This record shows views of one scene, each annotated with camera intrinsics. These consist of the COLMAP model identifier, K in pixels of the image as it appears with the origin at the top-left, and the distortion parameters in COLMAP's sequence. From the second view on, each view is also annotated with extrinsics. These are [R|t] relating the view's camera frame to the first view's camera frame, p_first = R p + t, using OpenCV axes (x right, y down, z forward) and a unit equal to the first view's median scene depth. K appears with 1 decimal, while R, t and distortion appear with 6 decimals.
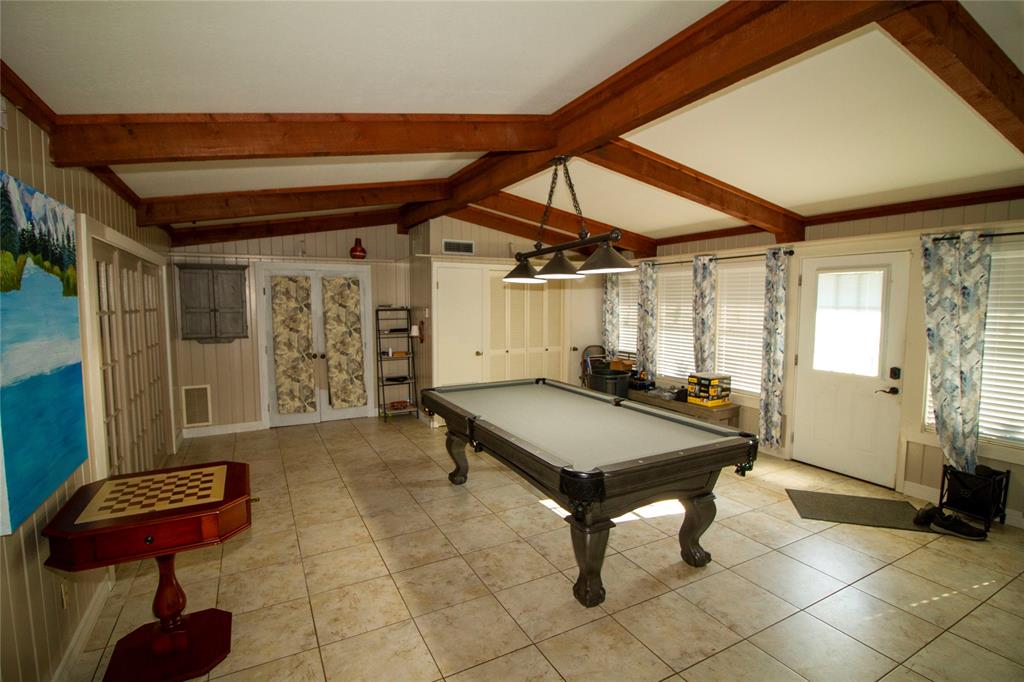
lens RADIAL K [[482.0, 0, 505.3], [0, 482.0, 336.2], [0, 0, 1]] dist [-0.000249, -0.015608]
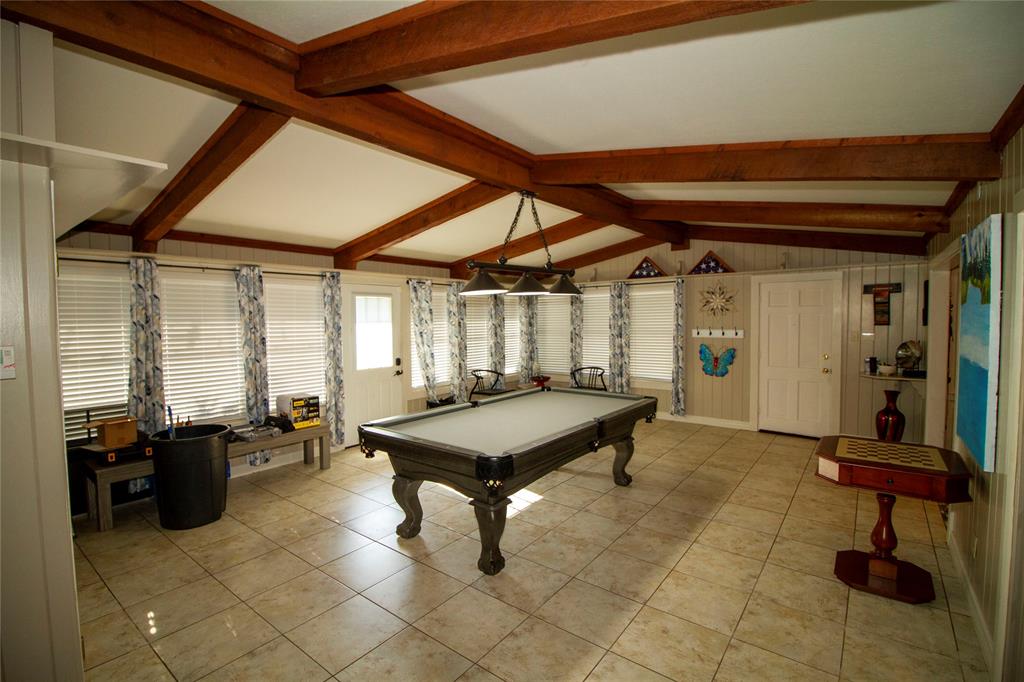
lens RADIAL K [[470.0, 0, 507.9], [0, 470.0, 337.1], [0, 0, 1]] dist [-0.001481, -0.013954]
pose [[-0.412970, -0.034436, 0.910094, -0.828793], [0.076392, 0.994454, 0.072292, -0.097990], [-0.907535, 0.099378, -0.408049, 1.403220]]
